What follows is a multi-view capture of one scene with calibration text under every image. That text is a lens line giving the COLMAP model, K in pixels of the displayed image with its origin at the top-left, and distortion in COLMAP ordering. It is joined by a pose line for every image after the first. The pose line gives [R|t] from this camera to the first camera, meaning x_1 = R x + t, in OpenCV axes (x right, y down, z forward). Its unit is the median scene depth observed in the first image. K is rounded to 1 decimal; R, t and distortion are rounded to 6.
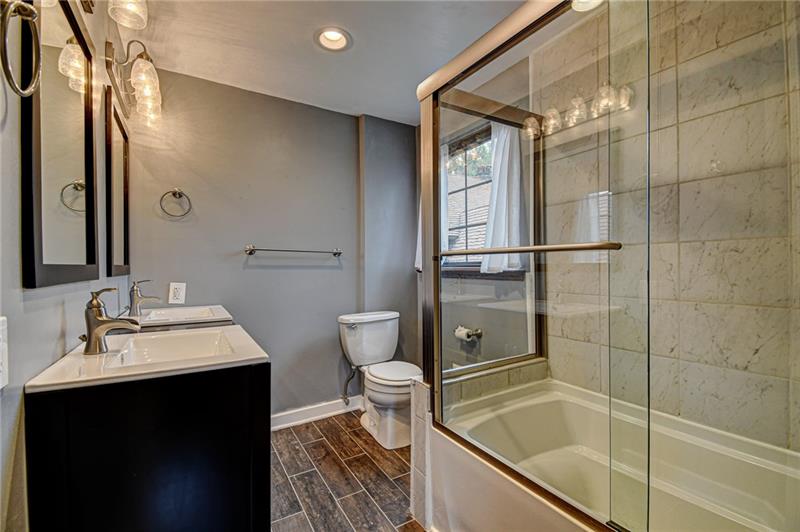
lens RADIAL K [[345.9, 0, 400.0], [0, 345.9, 266.0], [0, 0, 1]] dist [-0.001928, -0.000265]
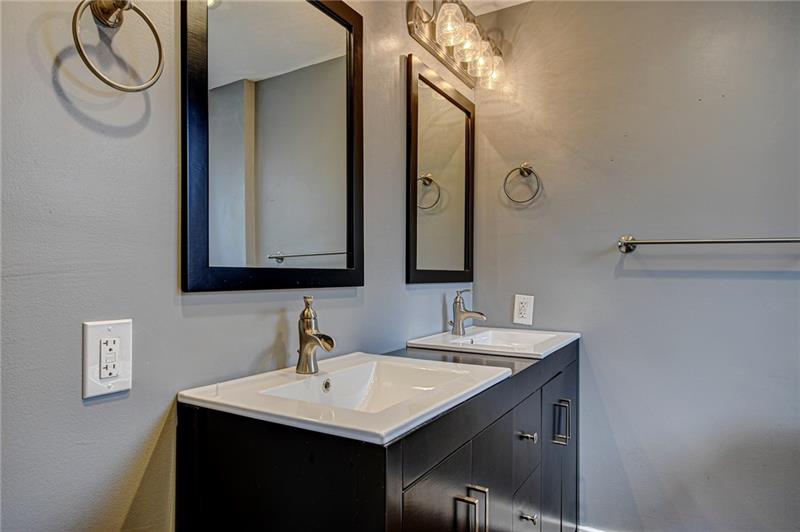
lens RADIAL K [[483.7, 0, 400.0], [0, 483.7, 266.0], [0, 0, 1]] dist [0.024294, -0.000649]
pose [[0.444995, -0.008461, -0.895493, 0.142077], [-0.005151, 0.999915, -0.012007, 0.001993], [0.895518, 0.009955, 0.444914, 0.333275]]
